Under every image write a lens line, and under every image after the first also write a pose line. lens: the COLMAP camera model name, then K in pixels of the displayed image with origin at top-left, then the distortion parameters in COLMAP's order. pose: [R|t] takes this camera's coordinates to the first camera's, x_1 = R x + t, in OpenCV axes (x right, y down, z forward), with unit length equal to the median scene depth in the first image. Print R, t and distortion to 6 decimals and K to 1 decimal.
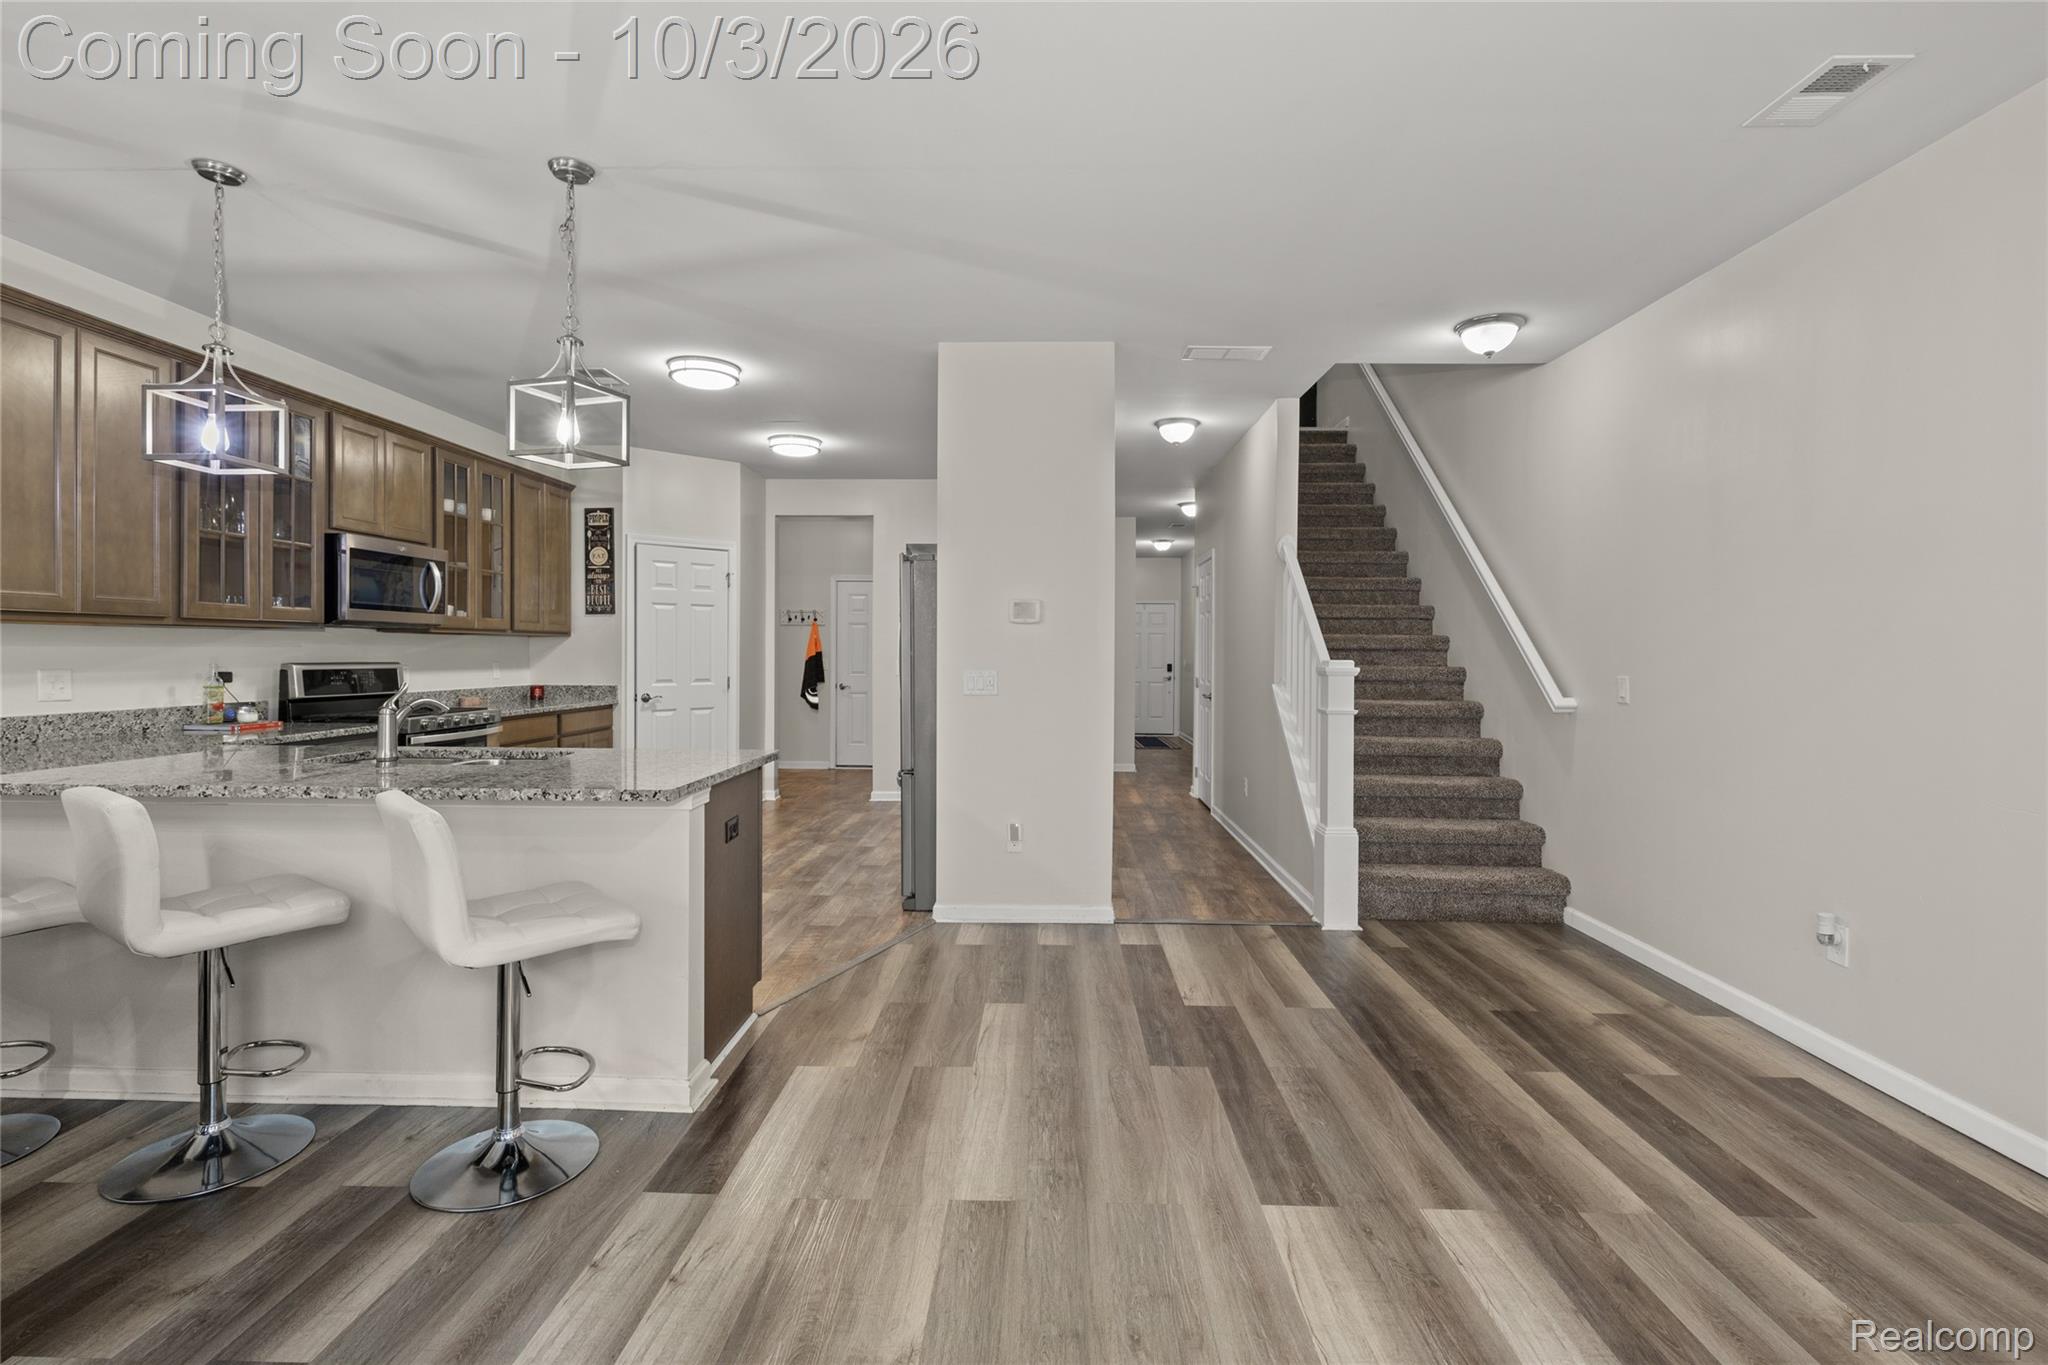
lens RADIAL K [[935.7, 0, 1022.6], [0, 935.7, 660.1], [0, 0, 1]] dist [0.001764, 0.000094]
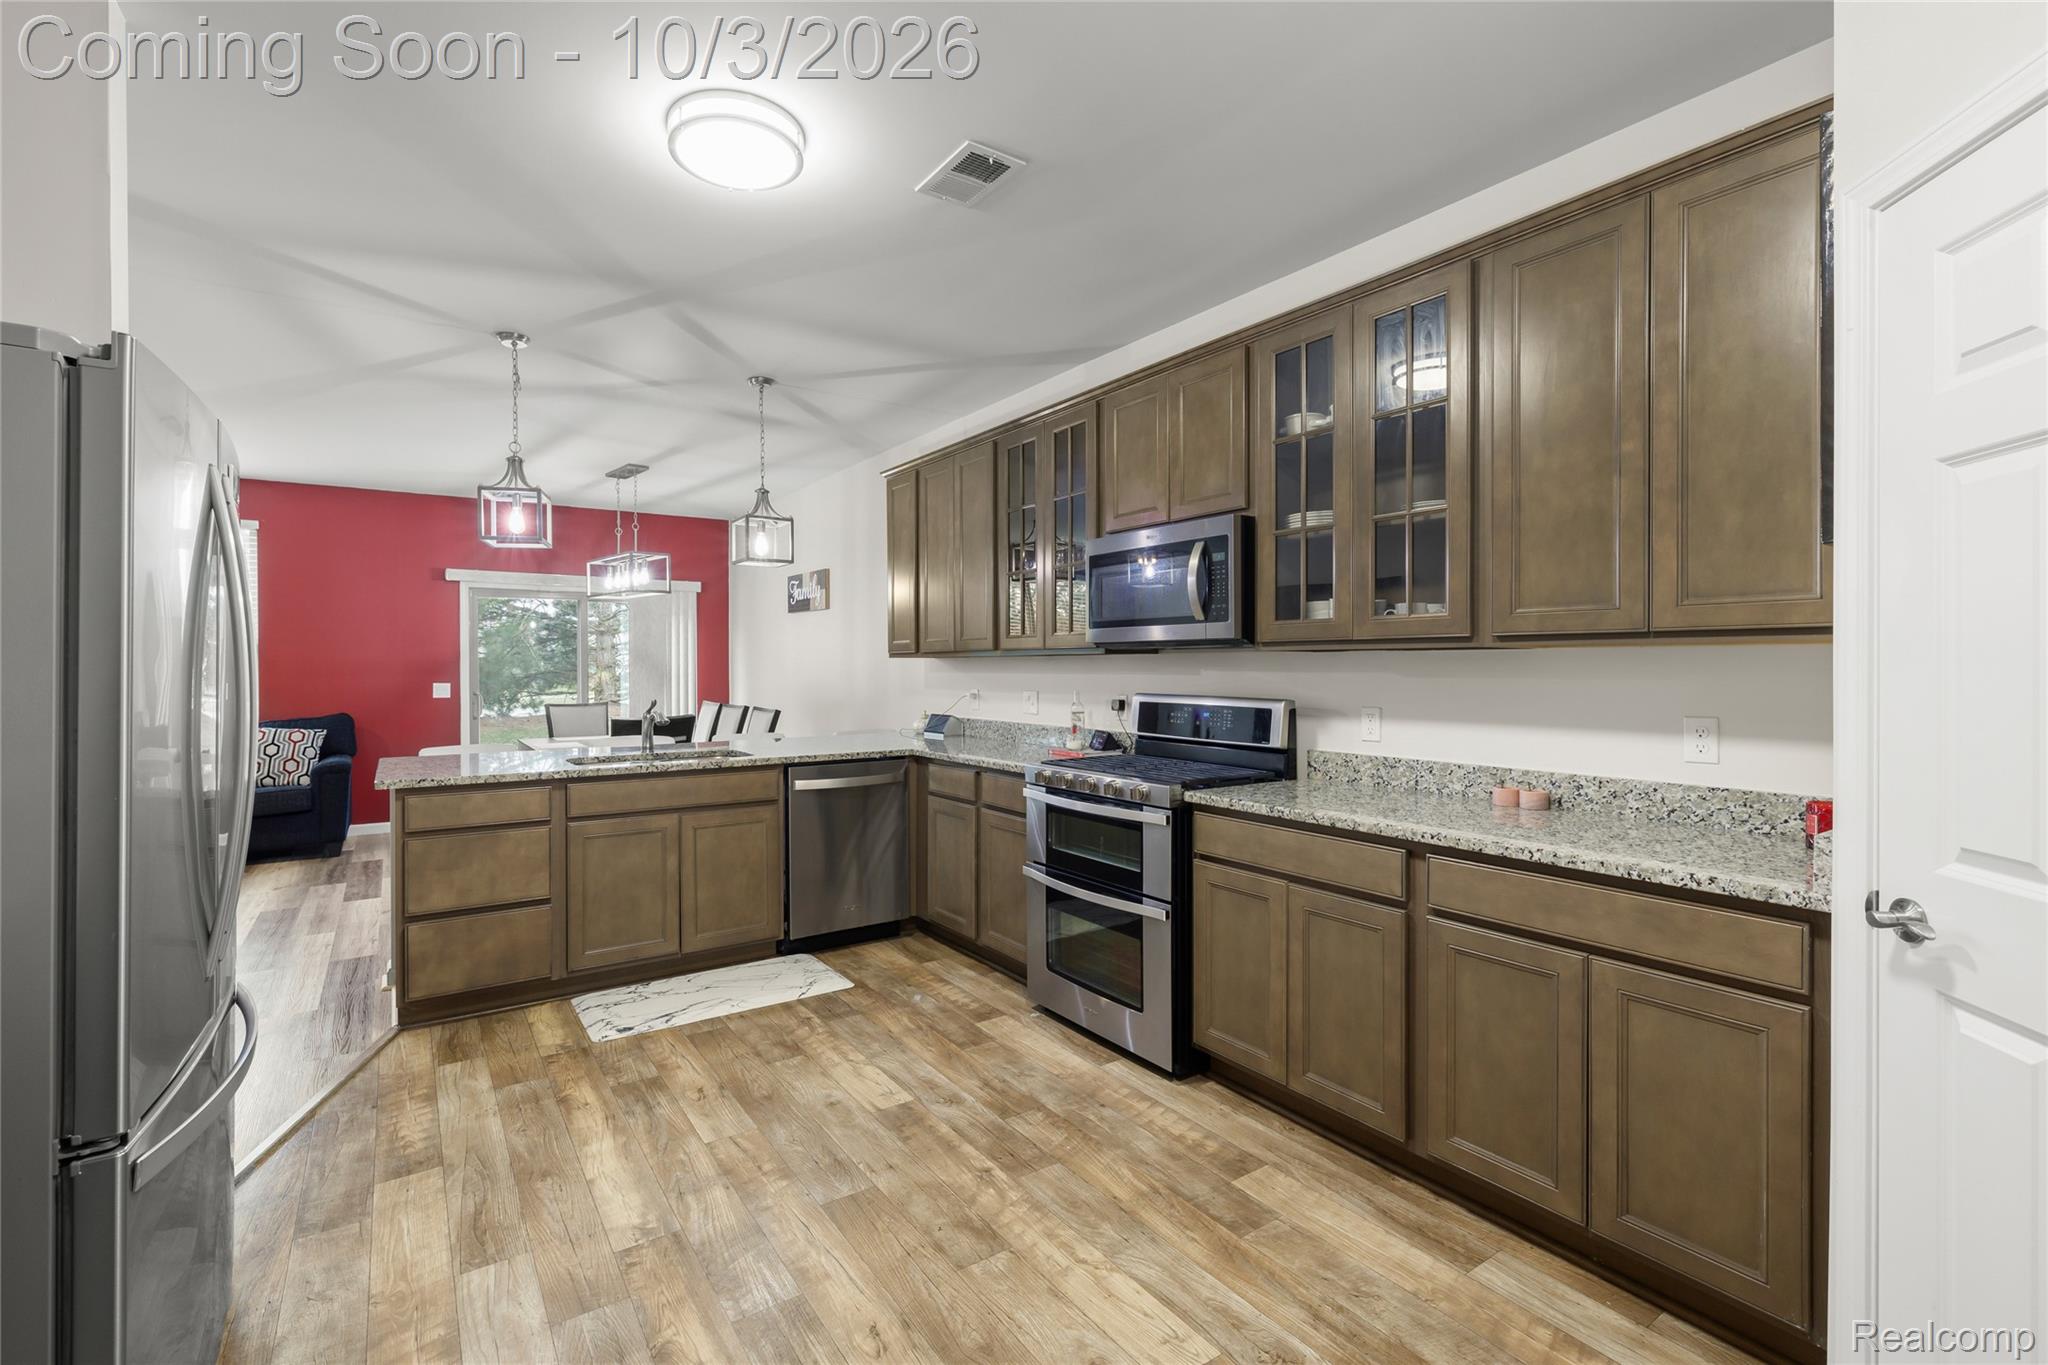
lens RADIAL K [[894.9, 0, 991.9], [0, 894.9, 666.2], [0, 0, 1]] dist [-0.000313, -0.000259]
pose [[-0.814588, -0.003098, -0.580032, -0.204496], [-0.008034, 0.999950, 0.005942, -0.029501], [0.579985, 0.009500, -0.814572, 1.808375]]
